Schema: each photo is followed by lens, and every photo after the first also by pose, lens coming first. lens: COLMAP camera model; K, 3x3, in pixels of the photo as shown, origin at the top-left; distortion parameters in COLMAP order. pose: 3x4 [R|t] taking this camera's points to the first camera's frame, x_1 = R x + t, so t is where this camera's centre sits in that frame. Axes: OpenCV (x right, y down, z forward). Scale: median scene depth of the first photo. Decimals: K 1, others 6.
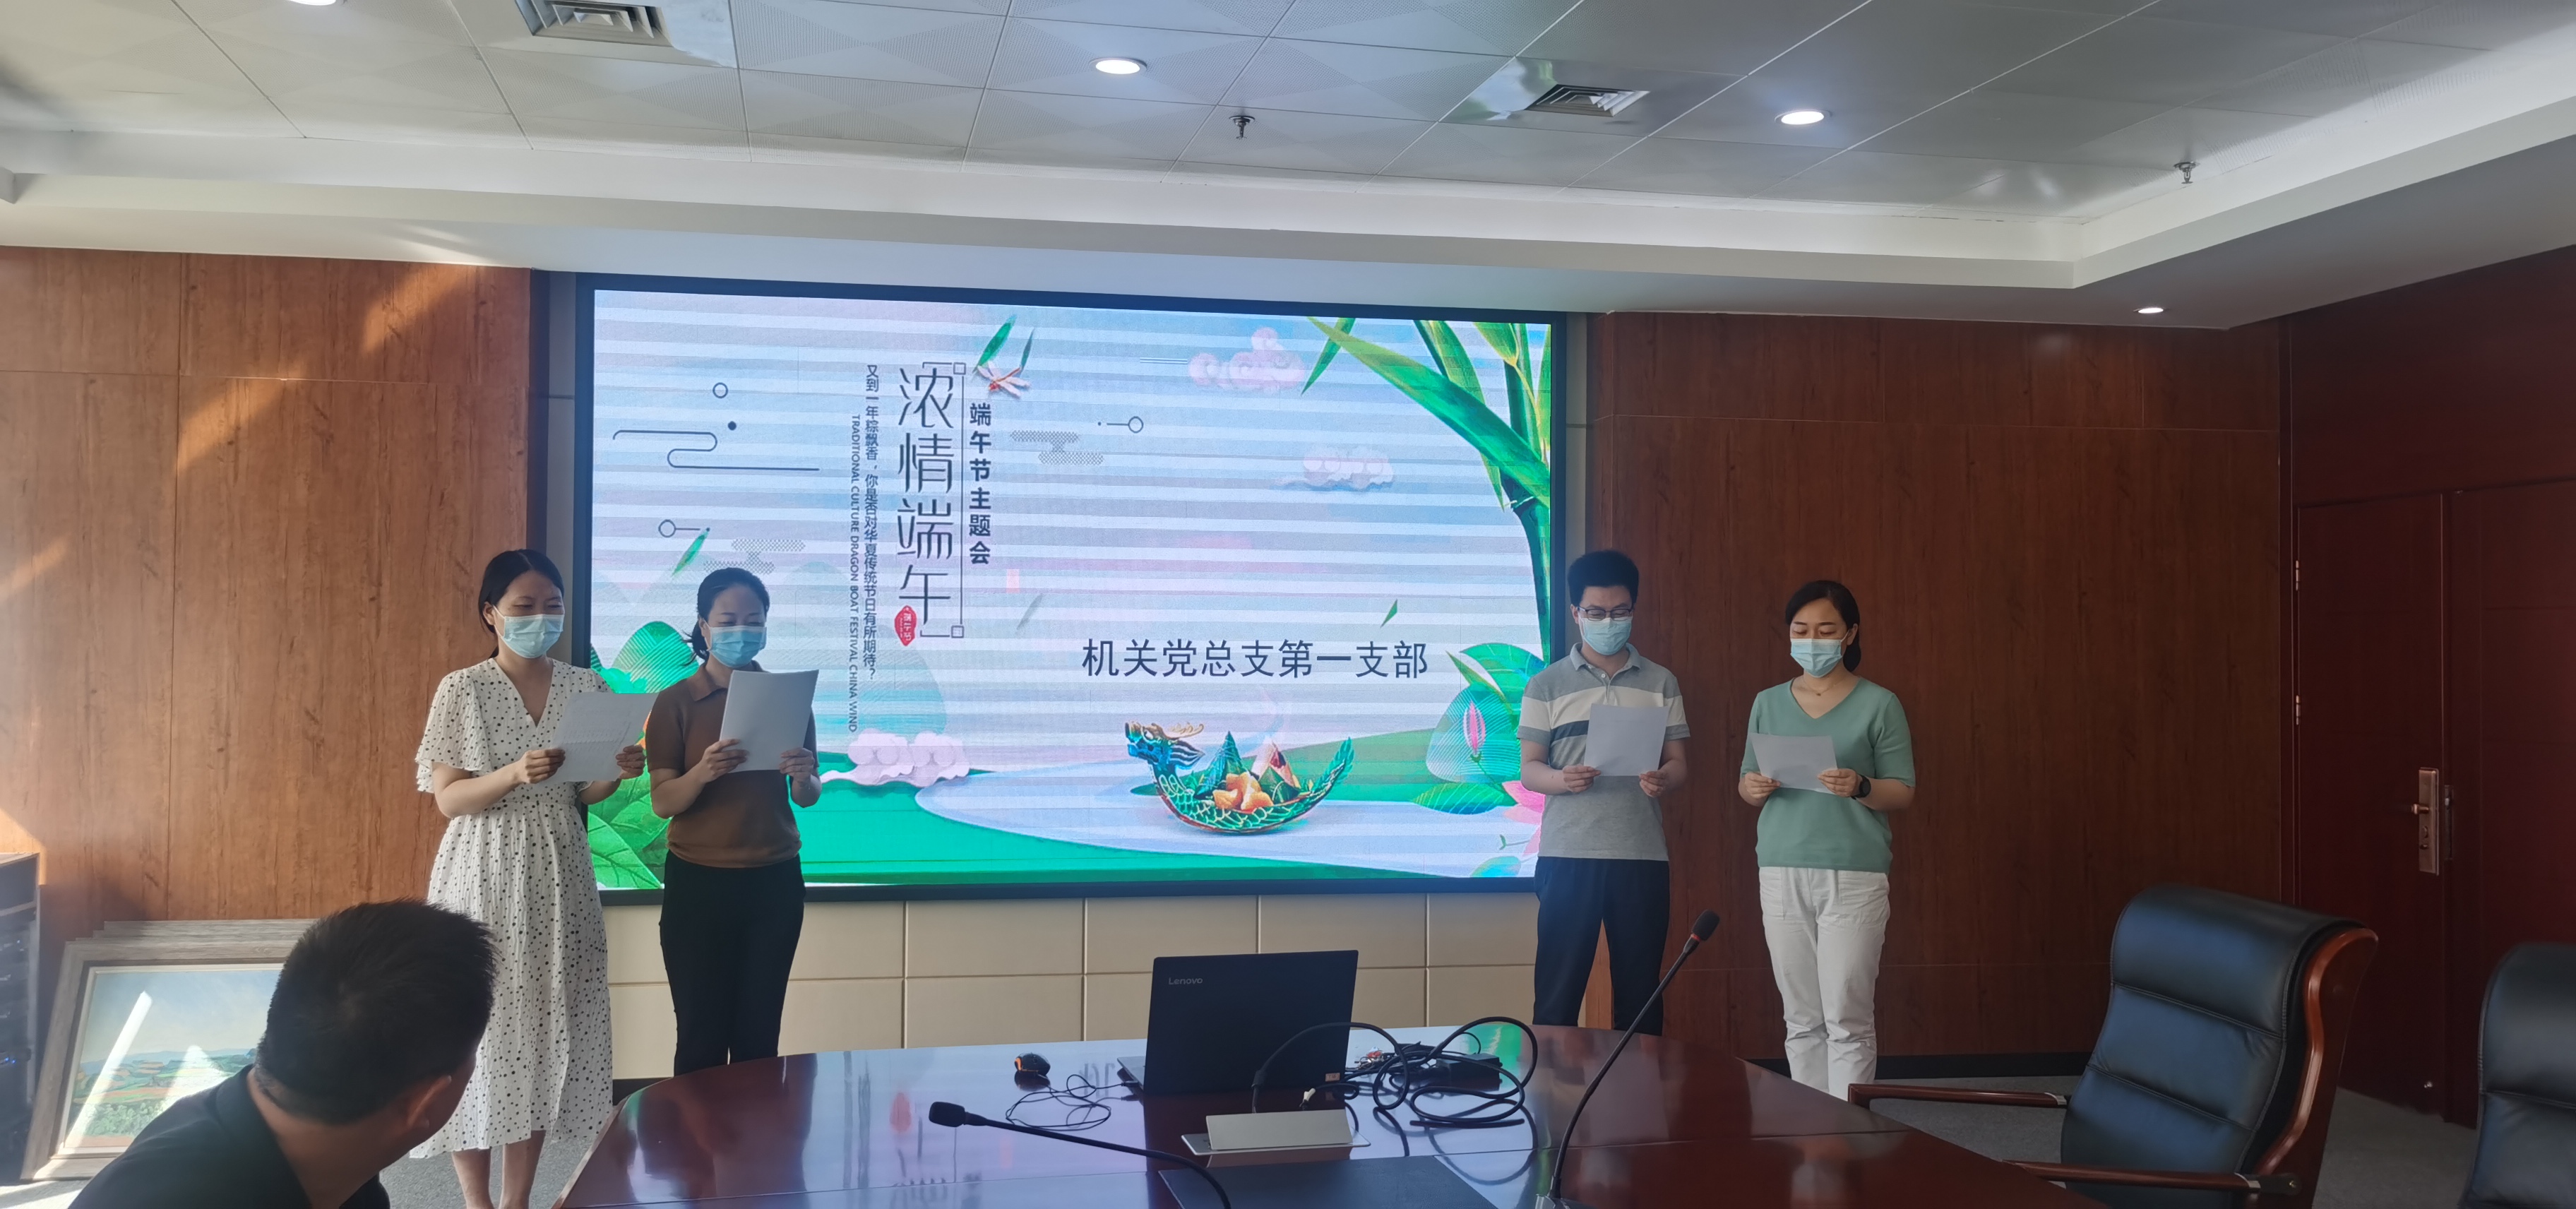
lens RADIAL K [[2012.2, 0, 1289.7], [0, 2012.2, 601.4], [0, 0, 1]] dist [0.030403, -0.013781]
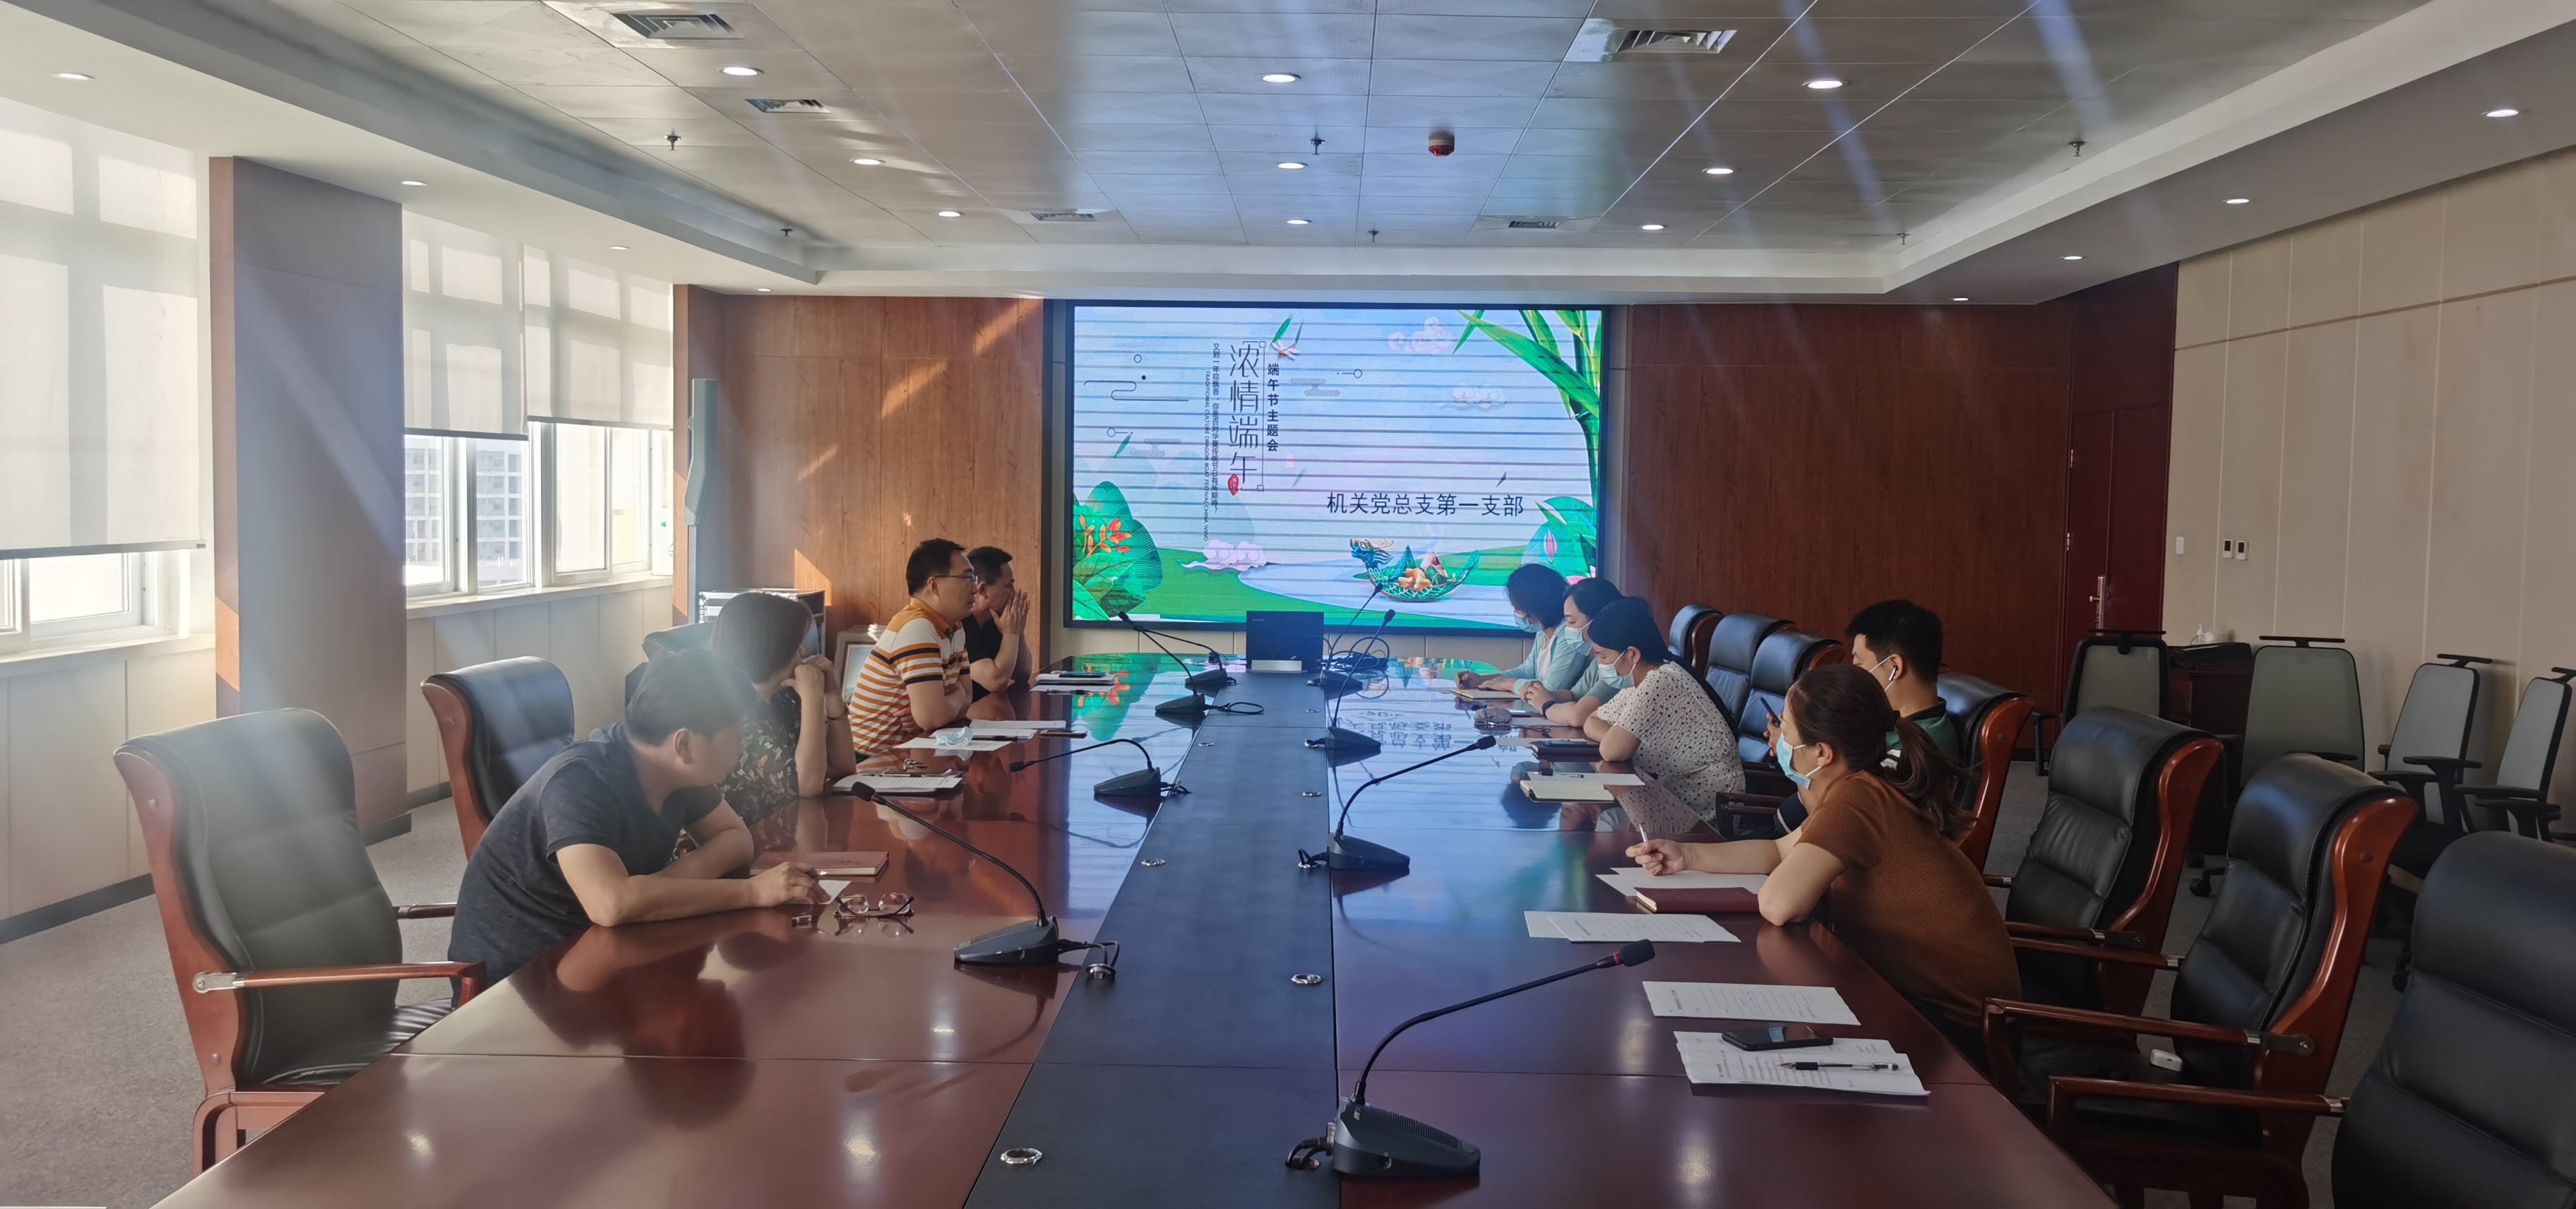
lens RADIAL K [[2012.2, 0, 1285.0], [0, 2012.2, 579.1], [0, 0, 1]] dist [0.030403, -0.013781]
pose [[0.966873, 0.019588, -0.254506, 0.331096], [-0.003352, 0.997940, 0.064073, -0.020018], [0.255237, -0.061098, 0.964946, -0.788344]]
